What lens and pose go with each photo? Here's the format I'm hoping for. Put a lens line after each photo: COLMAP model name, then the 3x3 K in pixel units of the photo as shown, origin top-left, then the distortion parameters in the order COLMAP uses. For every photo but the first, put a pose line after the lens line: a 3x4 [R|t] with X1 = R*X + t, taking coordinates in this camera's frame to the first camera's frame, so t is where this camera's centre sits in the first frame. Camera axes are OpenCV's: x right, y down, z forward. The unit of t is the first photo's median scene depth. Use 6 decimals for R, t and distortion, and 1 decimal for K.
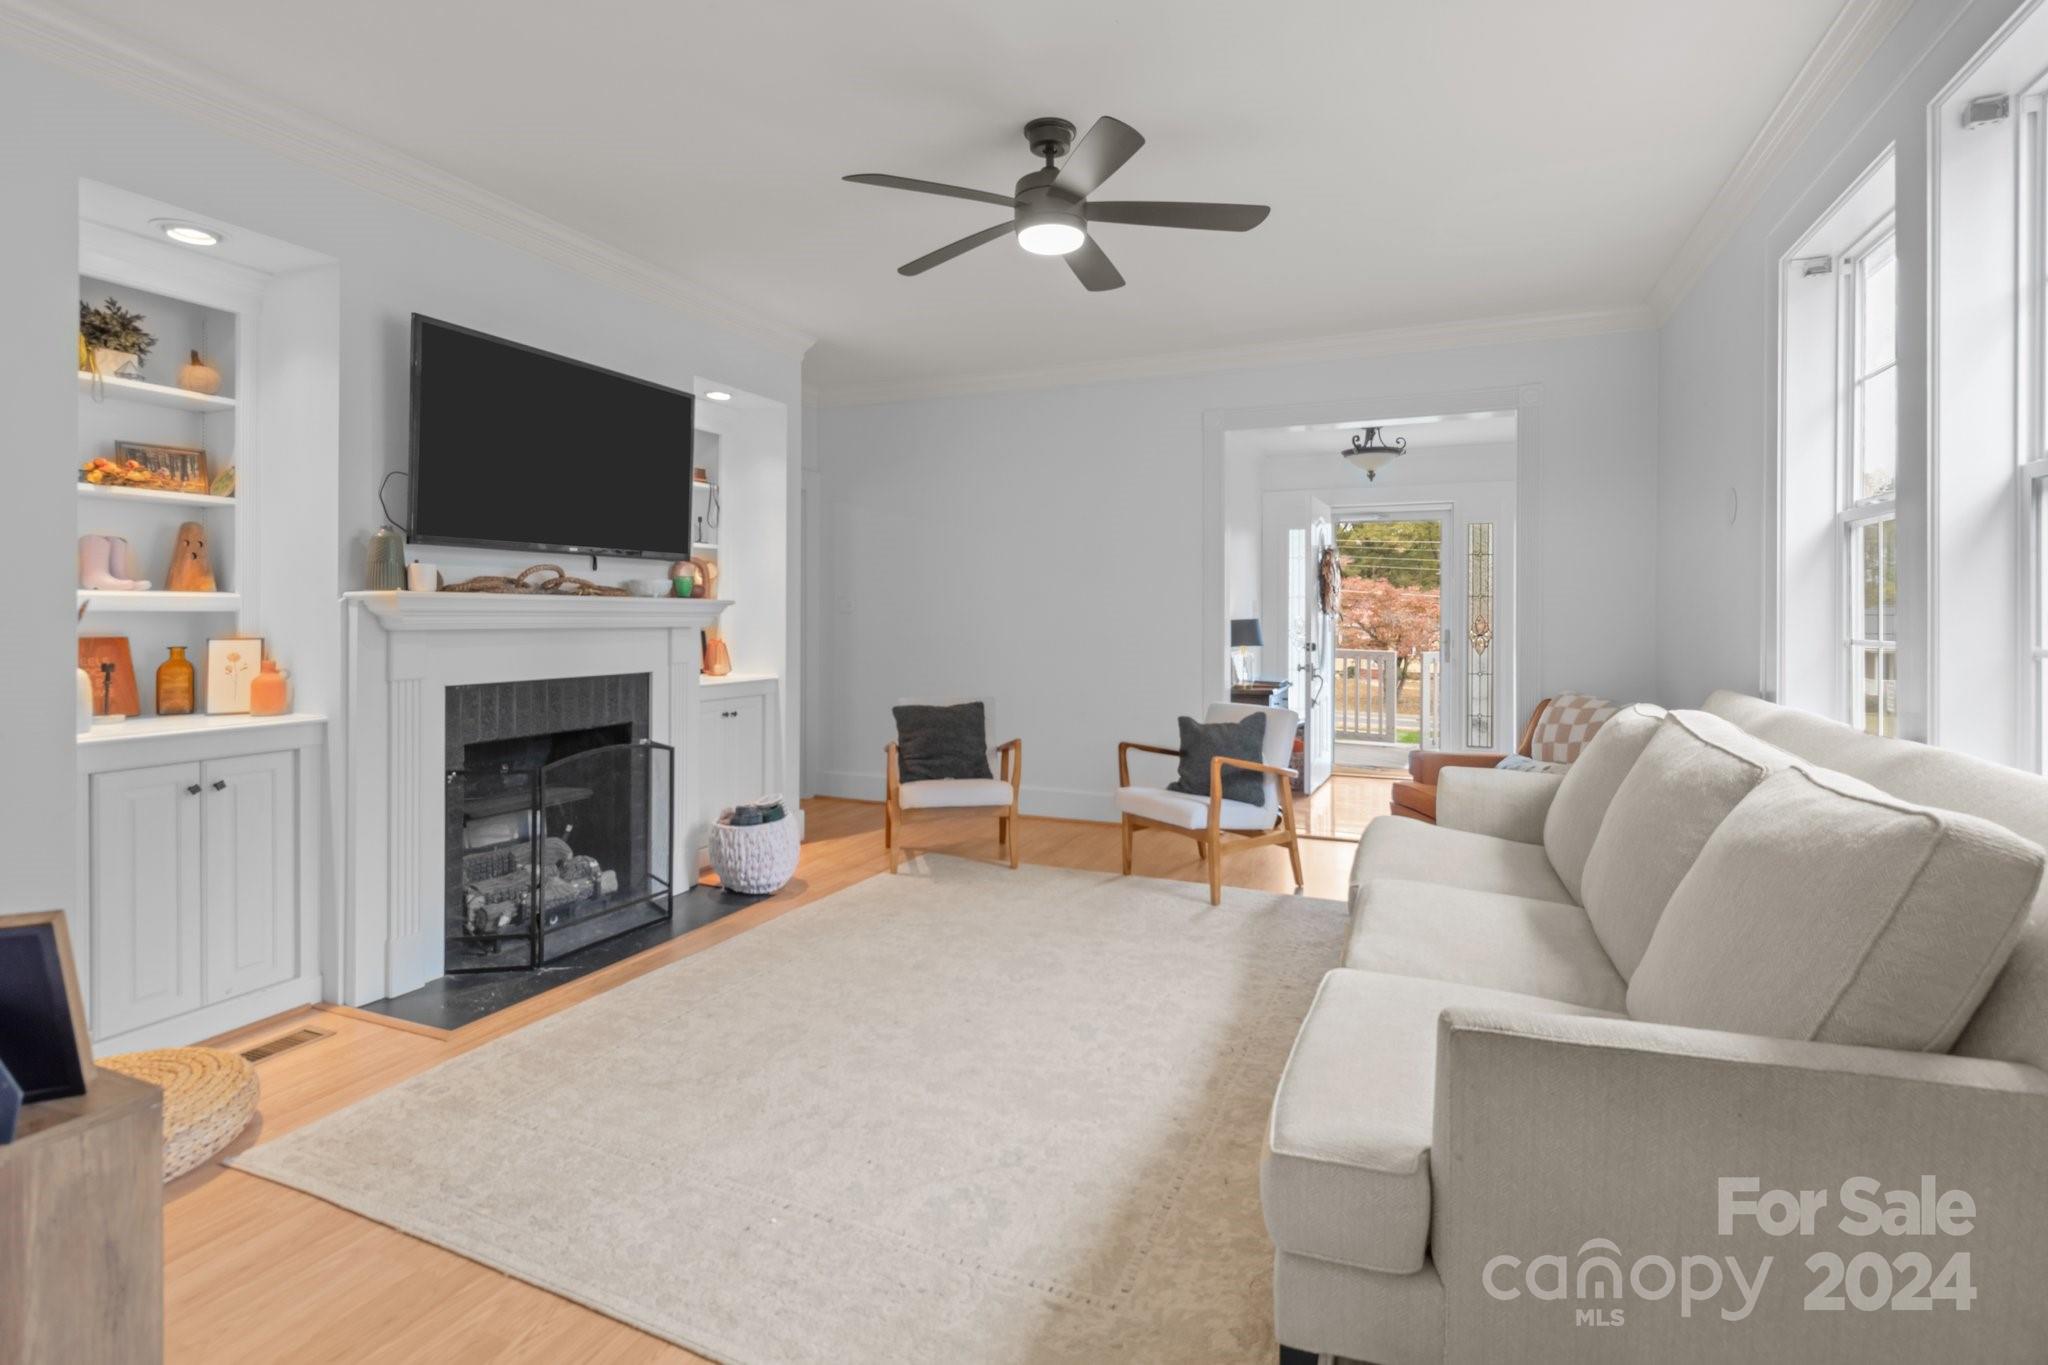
lens RADIAL K [[960.2, 0, 1048.3], [0, 960.2, 615.1], [0, 0, 1]] dist [0.000137, 0.000030]
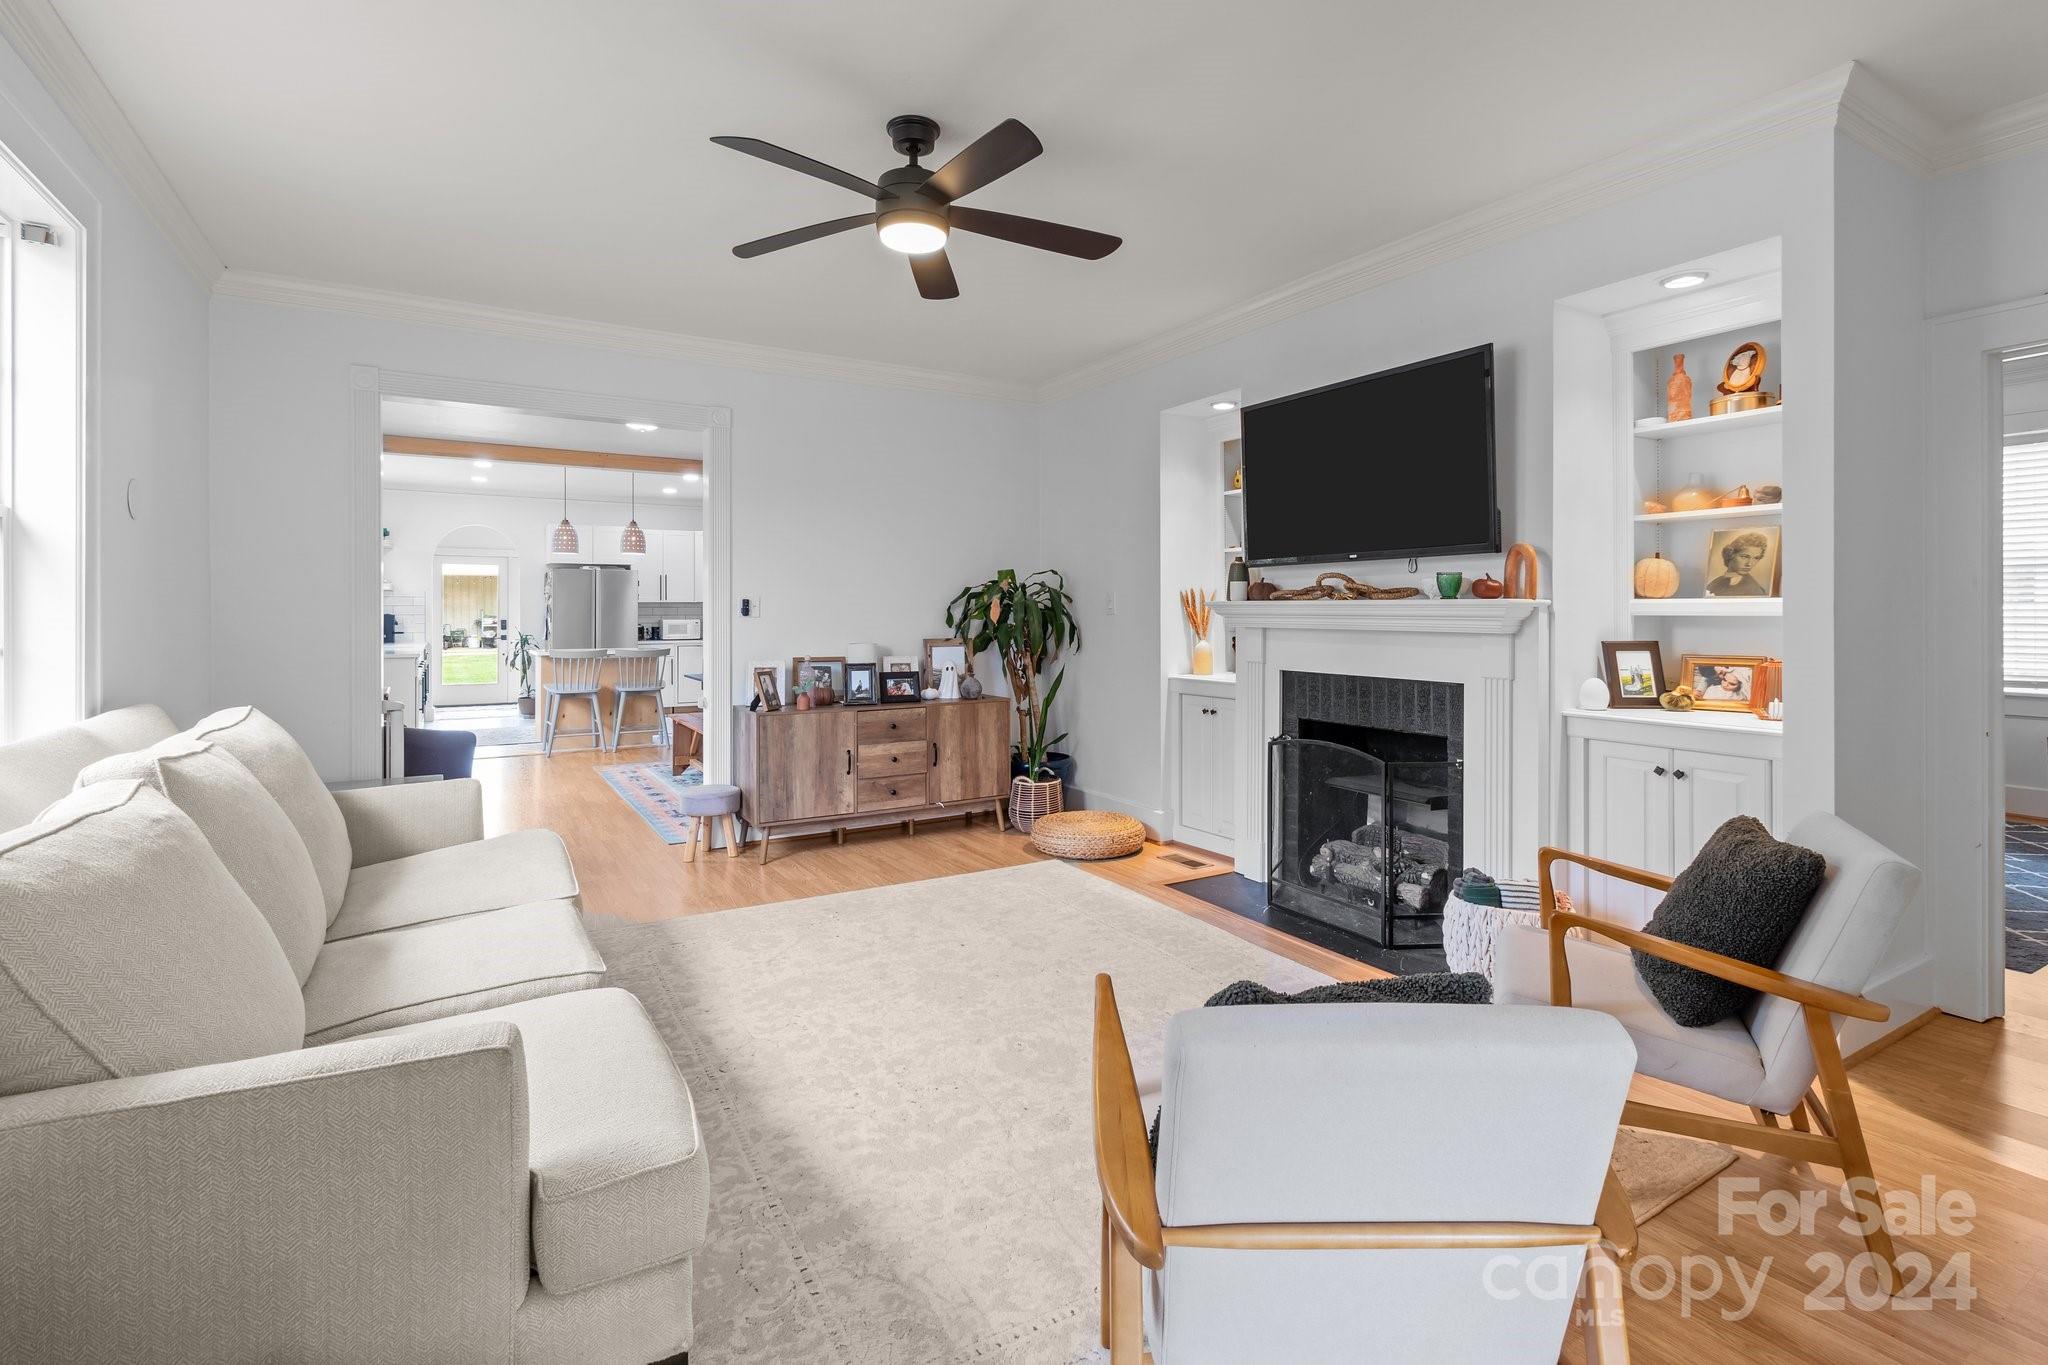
lens RADIAL K [[945.5, 0, 1024.7], [0, 945.5, 610.5], [0, 0, 1]] dist [-0.002092, -0.000113]
pose [[-0.598385, -0.004683, -0.801195, 0.637530], [-0.001484, 0.999988, -0.004737, -0.002095], [0.801208, -0.001645, -0.598384, 1.500908]]
